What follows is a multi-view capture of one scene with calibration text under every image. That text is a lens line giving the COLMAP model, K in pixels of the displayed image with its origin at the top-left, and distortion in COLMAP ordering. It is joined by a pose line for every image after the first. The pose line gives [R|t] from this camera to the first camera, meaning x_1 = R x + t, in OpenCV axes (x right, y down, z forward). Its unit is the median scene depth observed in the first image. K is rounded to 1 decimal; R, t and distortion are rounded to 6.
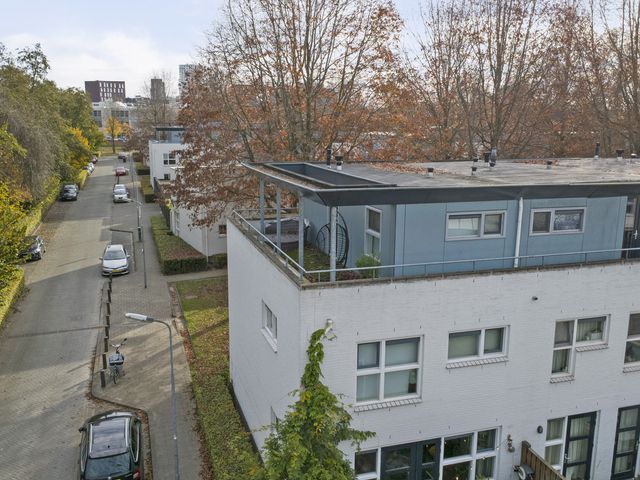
lens RADIAL K [[590.2, 0, 320.0], [0, 590.2, 240.0], [0, 0, 1]] dist [0.004513, 0.002324]
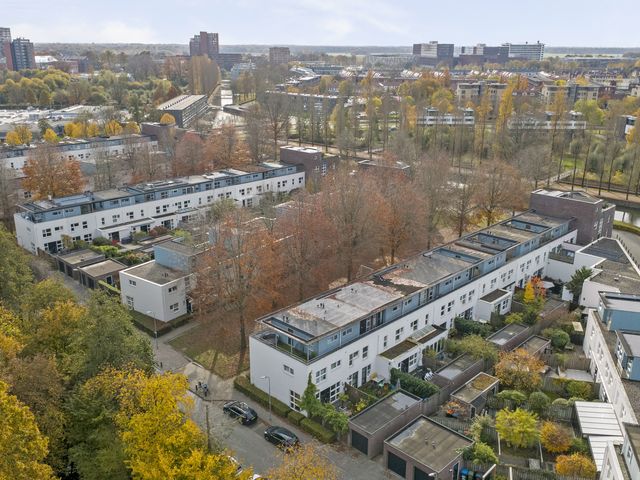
lens RADIAL K [[619.1, 0, 320.0], [0, 619.1, 240.0], [0, 0, 1]] dist [0.008617, 0.008498]
pose [[0.881396, -0.144395, 0.449769, -1.789117], [0.086421, 0.985356, 0.146986, -1.436709], [-0.464406, -0.090684, 0.880967, -2.964785]]
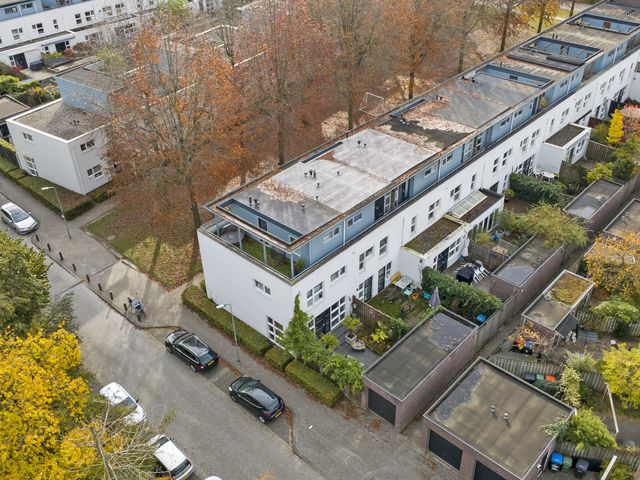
lens RADIAL K [[619.1, 0, 320.0], [0, 619.1, 240.0], [0, 0, 1]] dist [0.008617, 0.008498]
pose [[0.867652, -0.307466, 0.390699, -0.889845], [0.119336, 0.891663, 0.436689, -1.237355], [-0.482638, -0.332269, 0.810344, -1.271418]]
